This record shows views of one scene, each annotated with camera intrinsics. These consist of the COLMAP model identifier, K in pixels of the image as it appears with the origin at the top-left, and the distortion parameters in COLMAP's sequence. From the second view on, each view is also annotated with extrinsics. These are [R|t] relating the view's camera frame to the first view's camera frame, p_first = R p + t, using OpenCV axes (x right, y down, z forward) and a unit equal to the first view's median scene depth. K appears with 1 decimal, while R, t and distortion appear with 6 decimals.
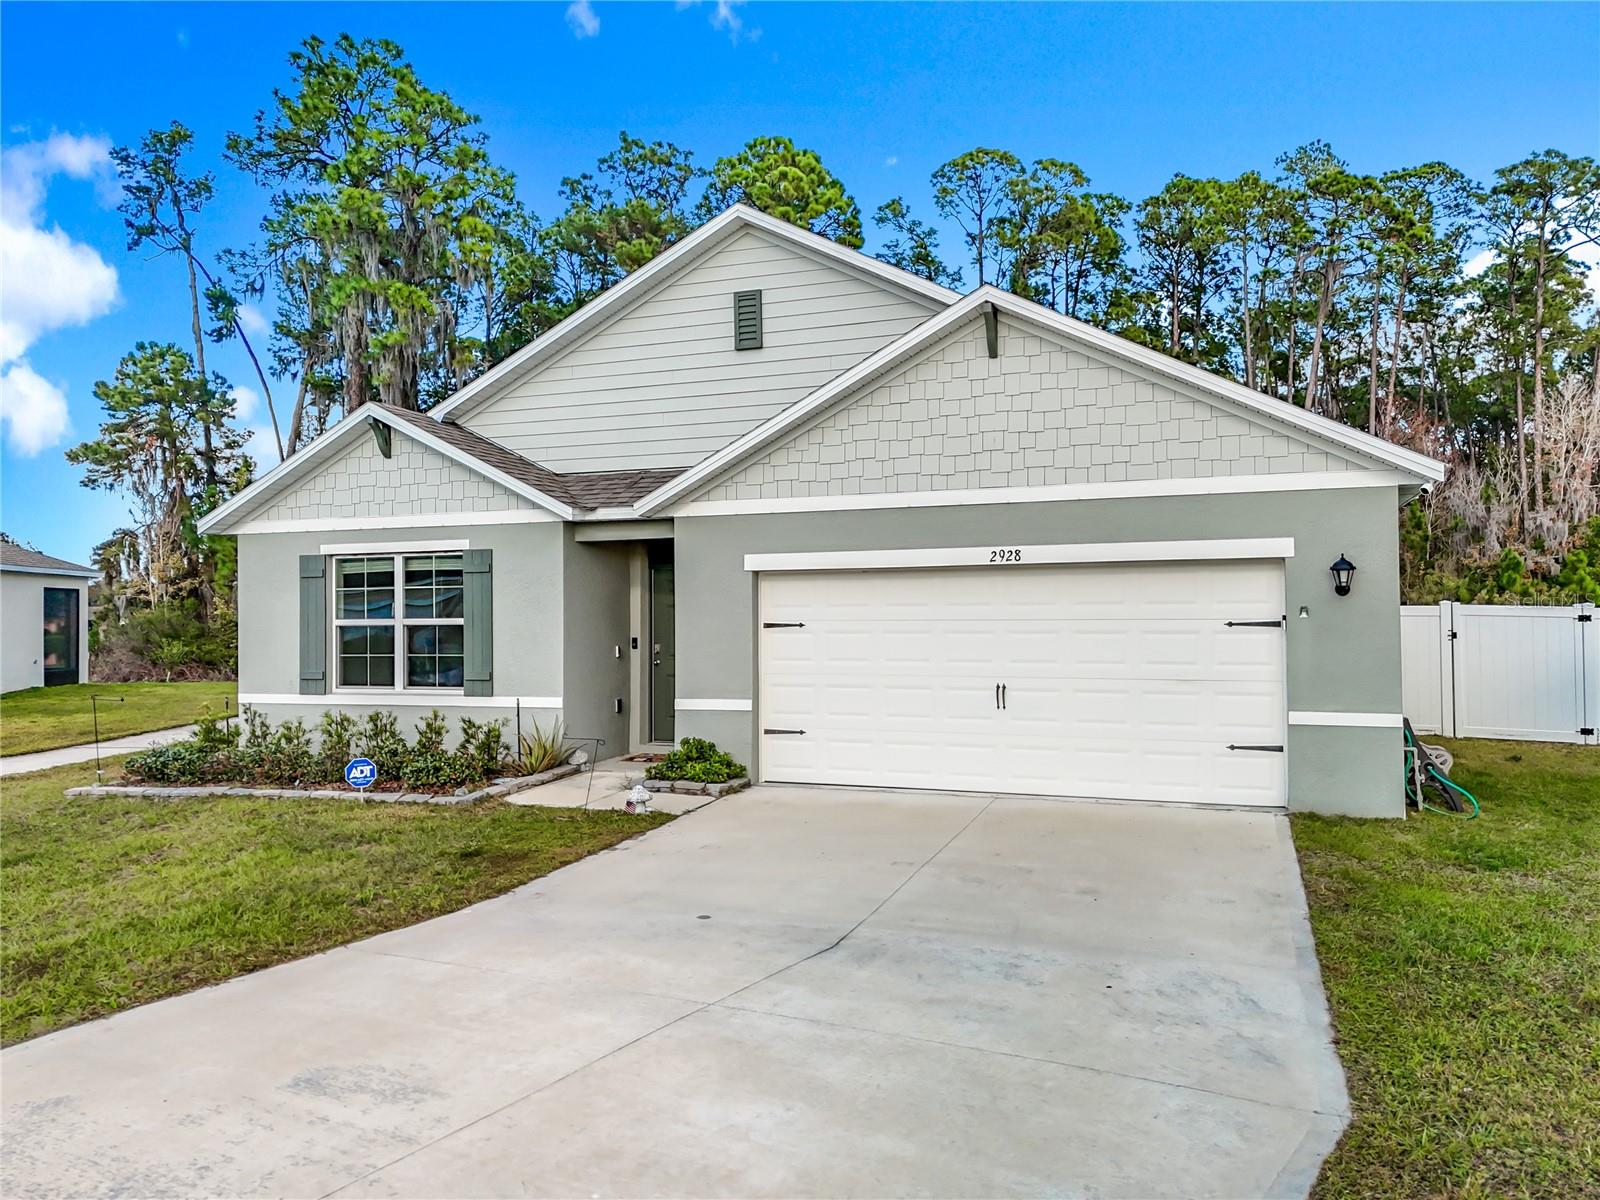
lens RADIAL K [[1190.7, 0, 800.0], [0, 1190.7, 600.0], [0, 0, 1]] dist [0.067194, -0.063957]
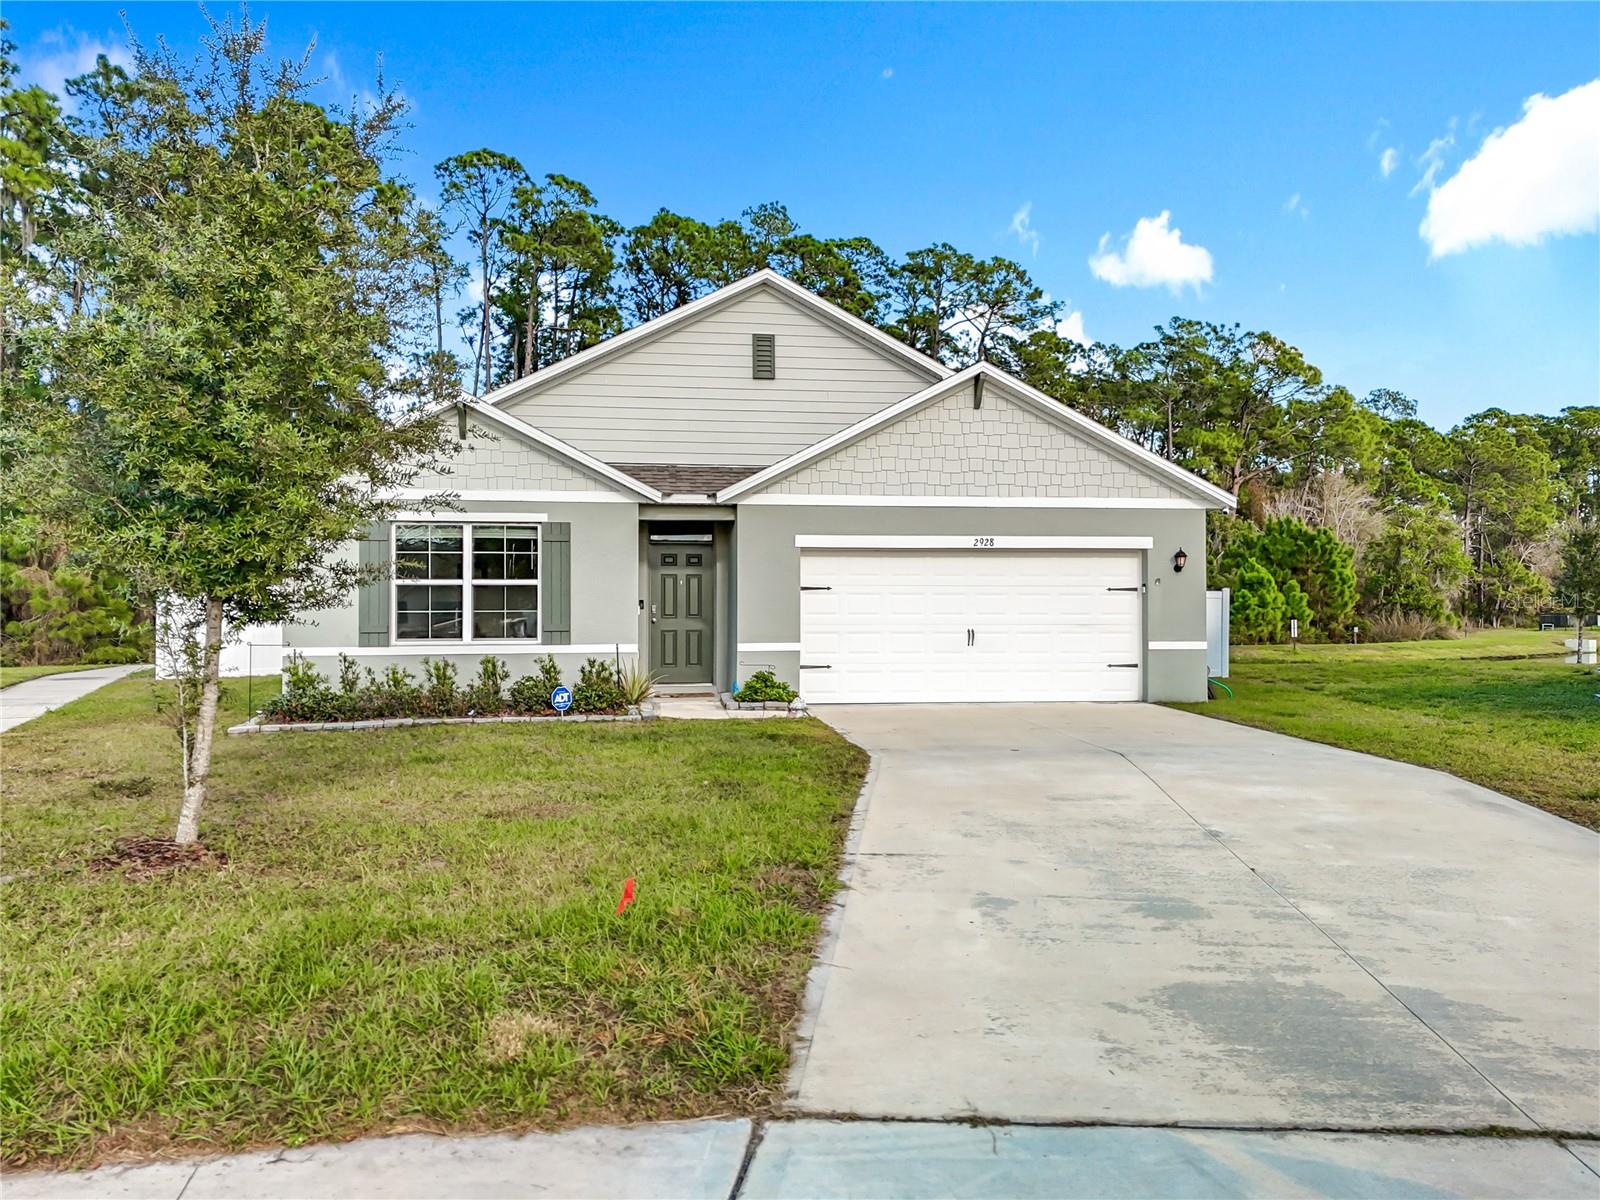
lens RADIAL K [[1190.7, 0, 800.0], [0, 1190.7, 600.0], [0, 0, 1]] dist [0.067194, -0.063957]
pose [[0.878179, 0.012758, 0.478163, -0.630819], [-0.013320, 0.999909, -0.002216, 0.035175], [-0.478147, -0.004423, 0.878268, -0.170320]]
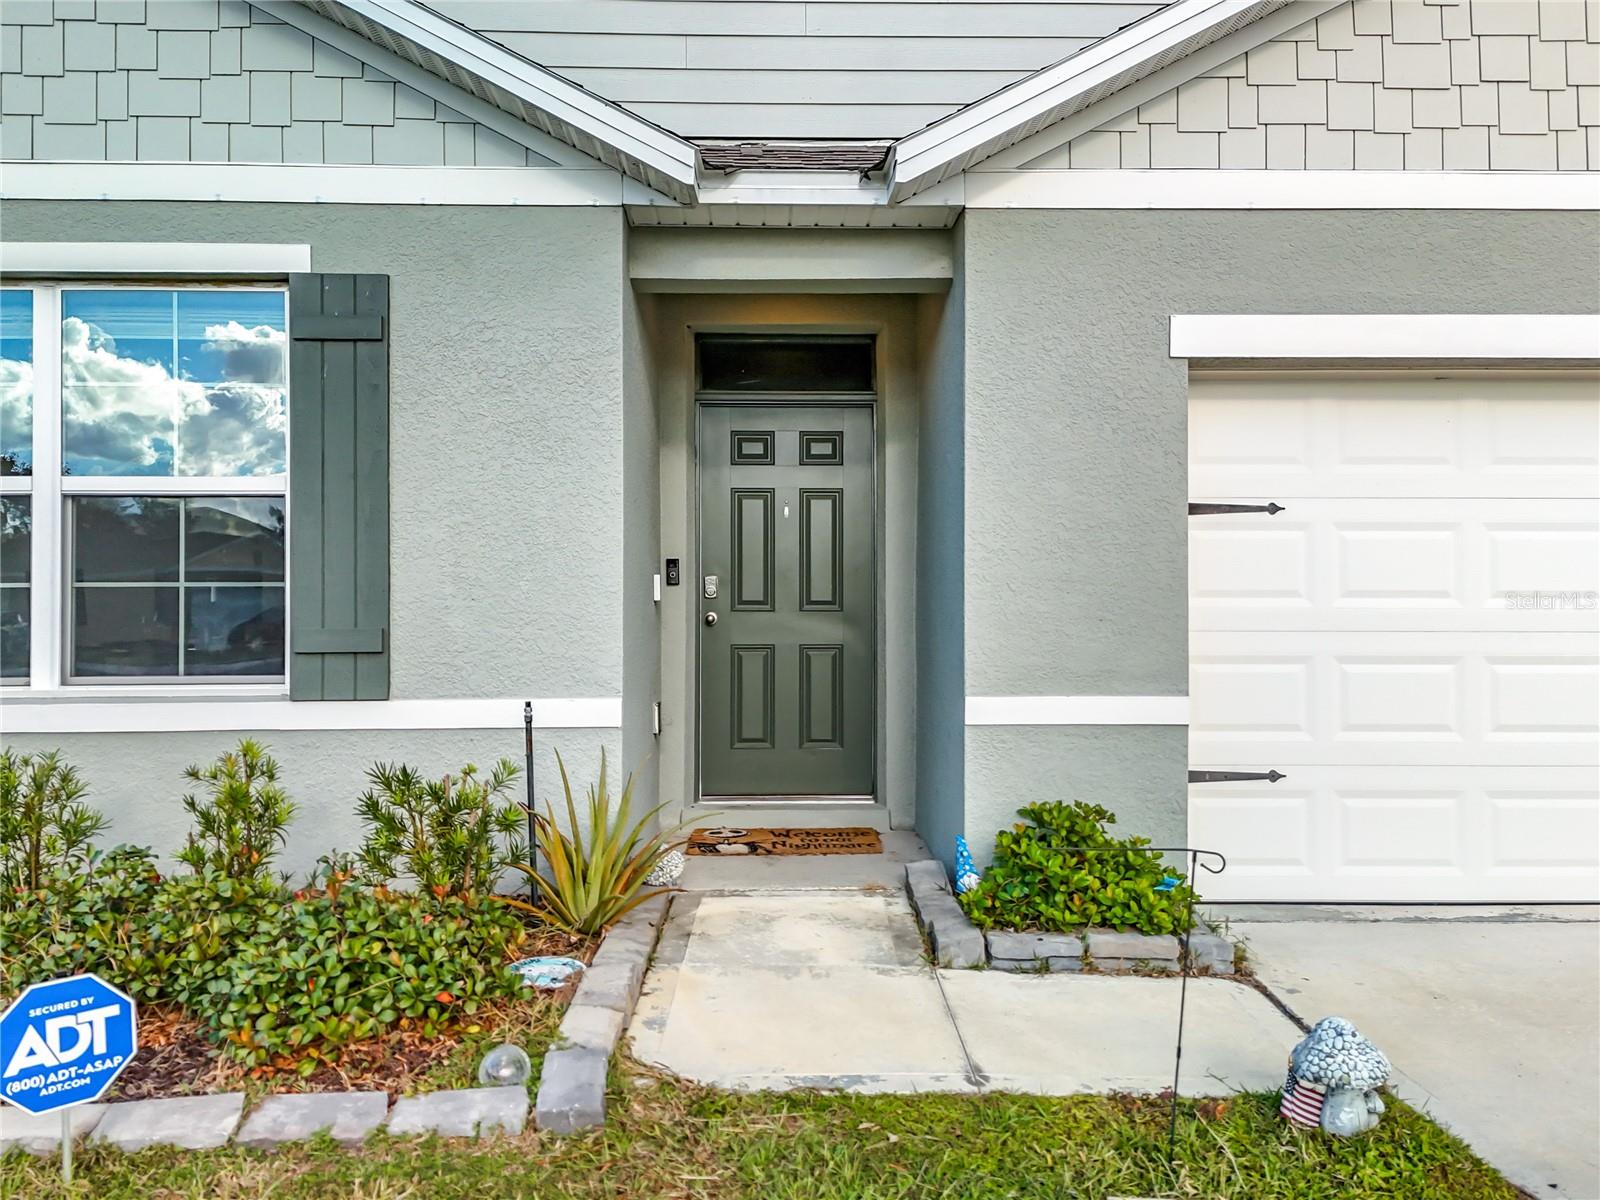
lens RADIAL K [[1190.7, 0, 800.0], [0, 1190.7, 600.0], [0, 0, 1]] dist [0.067194, -0.063957]
pose [[0.930358, 0.013548, 0.366402, -0.273820], [-0.012924, 0.999908, -0.004156, 0.051942], [-0.366424, -0.000869, 0.930447, 0.630672]]
